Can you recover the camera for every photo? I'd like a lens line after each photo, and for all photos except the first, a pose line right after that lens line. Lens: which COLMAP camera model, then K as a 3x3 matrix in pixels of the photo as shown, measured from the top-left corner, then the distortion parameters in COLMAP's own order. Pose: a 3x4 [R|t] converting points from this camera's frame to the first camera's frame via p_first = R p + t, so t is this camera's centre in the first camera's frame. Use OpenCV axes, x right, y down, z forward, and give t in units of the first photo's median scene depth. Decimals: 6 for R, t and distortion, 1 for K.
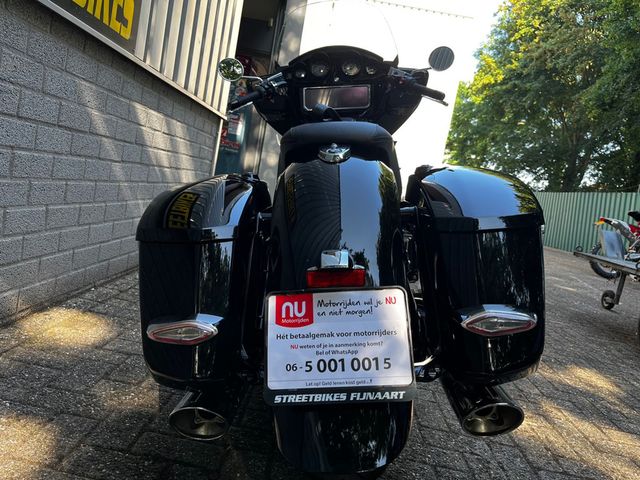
lens RADIAL K [[489.2, 0, 320.0], [0, 489.2, 240.0], [0, 0, 1]] dist [0.081148, -0.119090]
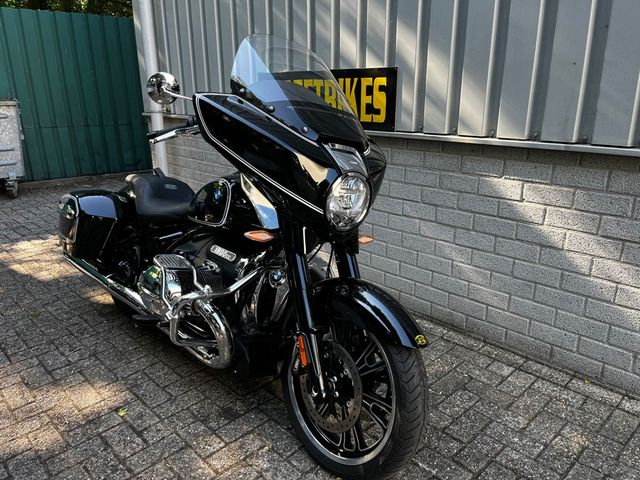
lens RADIAL K [[488.2, 0, 327.3], [0, 488.2, 241.0], [0, 0, 1]] dist [0.060029, -0.100080]
pose [[-0.682336, 0.032313, -0.730324, 1.312531], [-0.208712, 0.948831, 0.236980, -0.737953], [0.700611, 0.314127, -0.640678, 3.535447]]
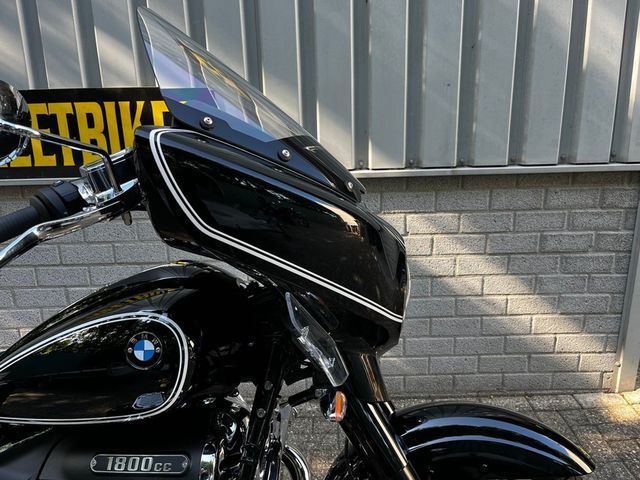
lens RADIAL K [[485.9, 0, 320.0], [0, 485.9, 240.0], [0, 0, 1]] dist [0.065695, -0.094194]
pose [[0.038867, 0.067031, -0.996994, 1.074370], [-0.083824, 0.994449, 0.063592, -0.647090], [0.995722, 0.081100, 0.044270, 2.301822]]
